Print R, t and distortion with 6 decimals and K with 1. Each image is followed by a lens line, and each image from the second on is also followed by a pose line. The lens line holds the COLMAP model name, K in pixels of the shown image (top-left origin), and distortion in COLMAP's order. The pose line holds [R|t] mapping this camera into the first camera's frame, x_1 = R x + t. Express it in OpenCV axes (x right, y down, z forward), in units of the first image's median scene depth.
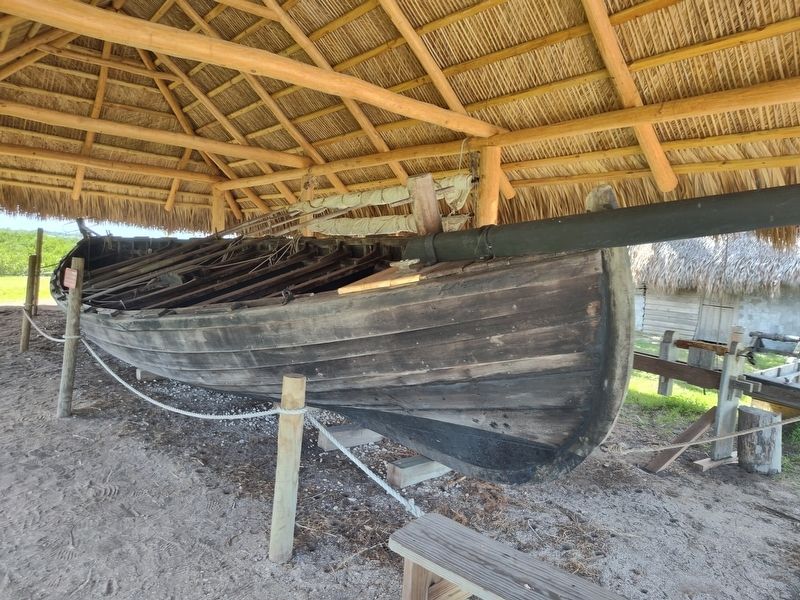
lens RADIAL K [[531.5, 0, 405.9], [0, 531.5, 290.2], [0, 0, 1]] dist [0.034062, -0.041674]
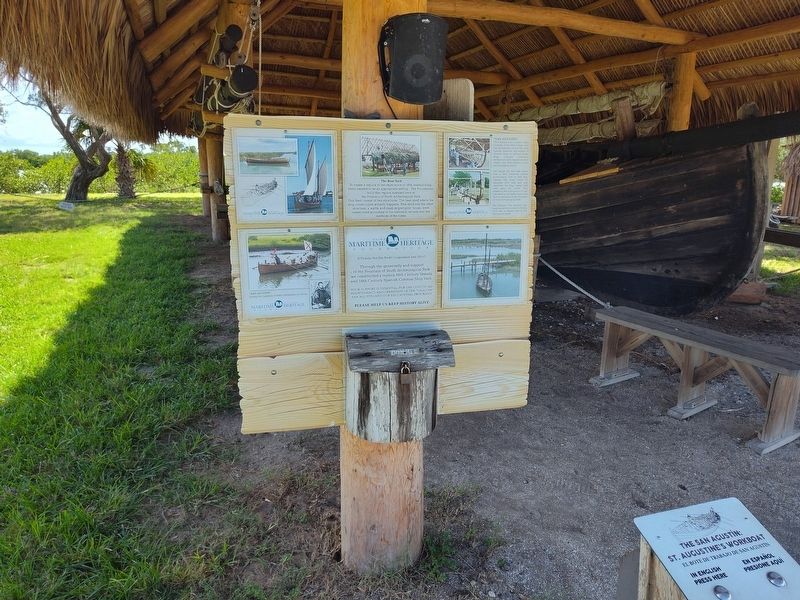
lens RADIAL K [[531.5, 0, 405.9], [0, 531.5, 290.2], [0, 0, 1]] dist [0.034062, -0.041674]
pose [[0.948476, 0.032883, -0.315139, -0.026282], [0.018174, 0.987317, 0.157717, 0.029154], [0.316328, -0.155318, 0.935849, -0.306912]]
